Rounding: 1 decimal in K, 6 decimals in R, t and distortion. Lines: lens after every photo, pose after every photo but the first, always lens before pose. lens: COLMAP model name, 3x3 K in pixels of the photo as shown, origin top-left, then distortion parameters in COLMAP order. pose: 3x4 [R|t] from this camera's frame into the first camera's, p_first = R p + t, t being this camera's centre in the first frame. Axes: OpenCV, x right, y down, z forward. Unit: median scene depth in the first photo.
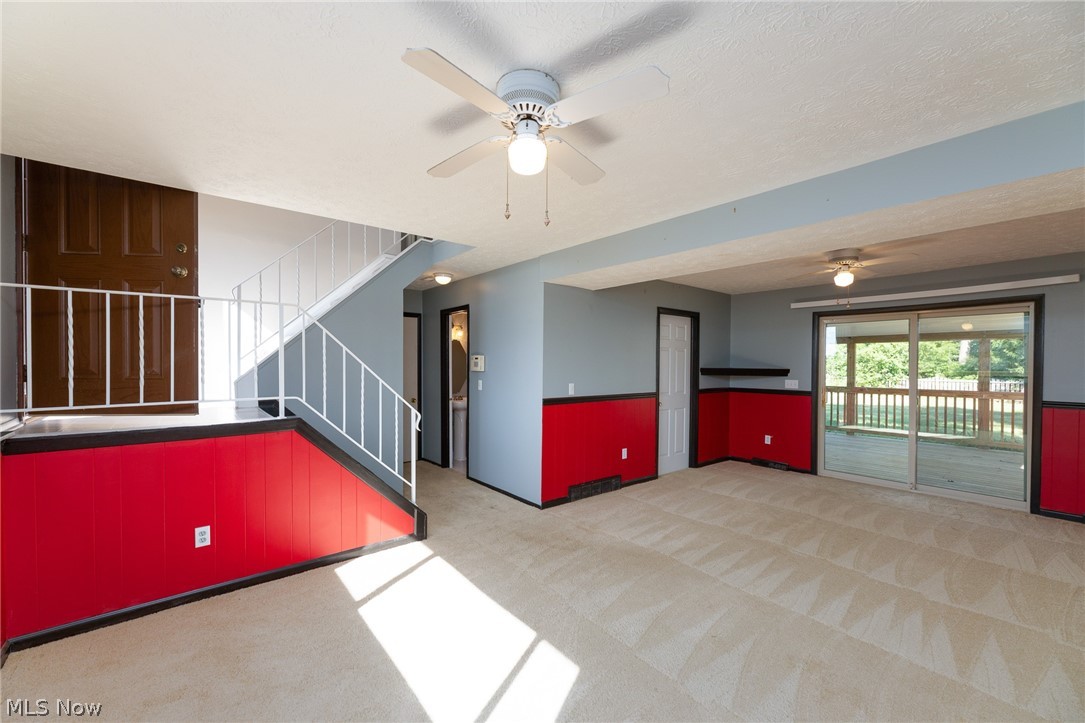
lens RADIAL K [[439.4, 0, 537.1], [0, 439.4, 370.1], [0, 0, 1]] dist [0.001223, 0.000560]
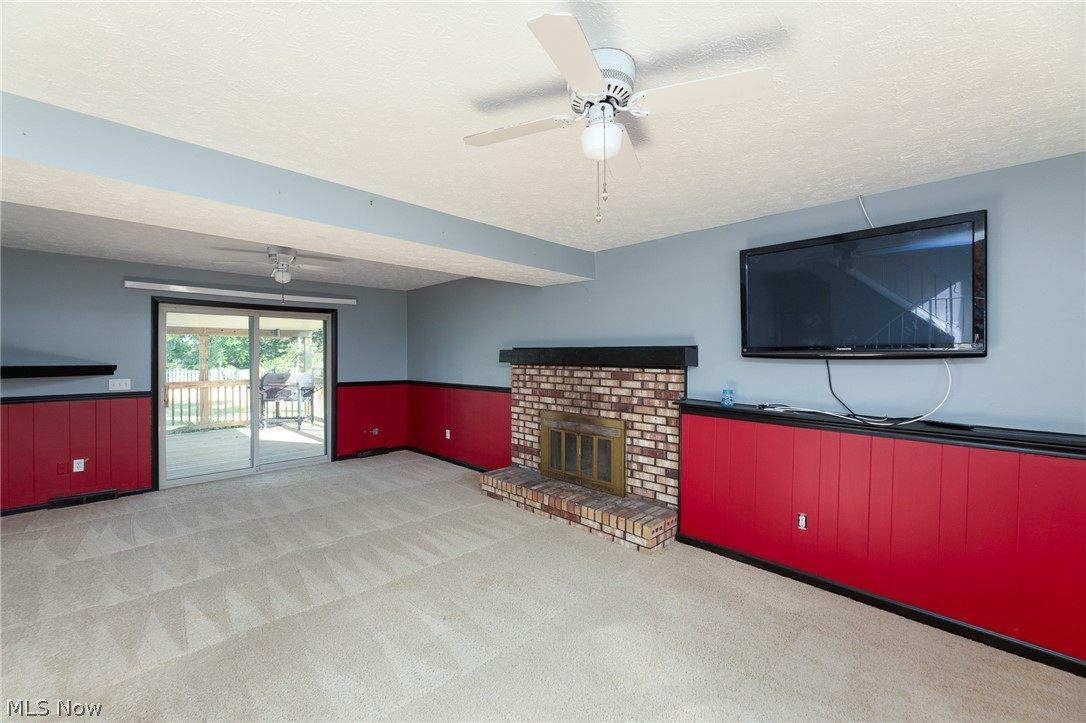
lens RADIAL K [[439.8, 0, 536.3], [0, 439.8, 355.4], [0, 0, 1]] dist [0.001223, 0.000560]
pose [[-0.095845, -0.001851, 0.995395, -0.356949], [0.016883, 0.999851, 0.003485, -0.012847], [-0.995253, 0.017139, -0.095799, 0.466078]]
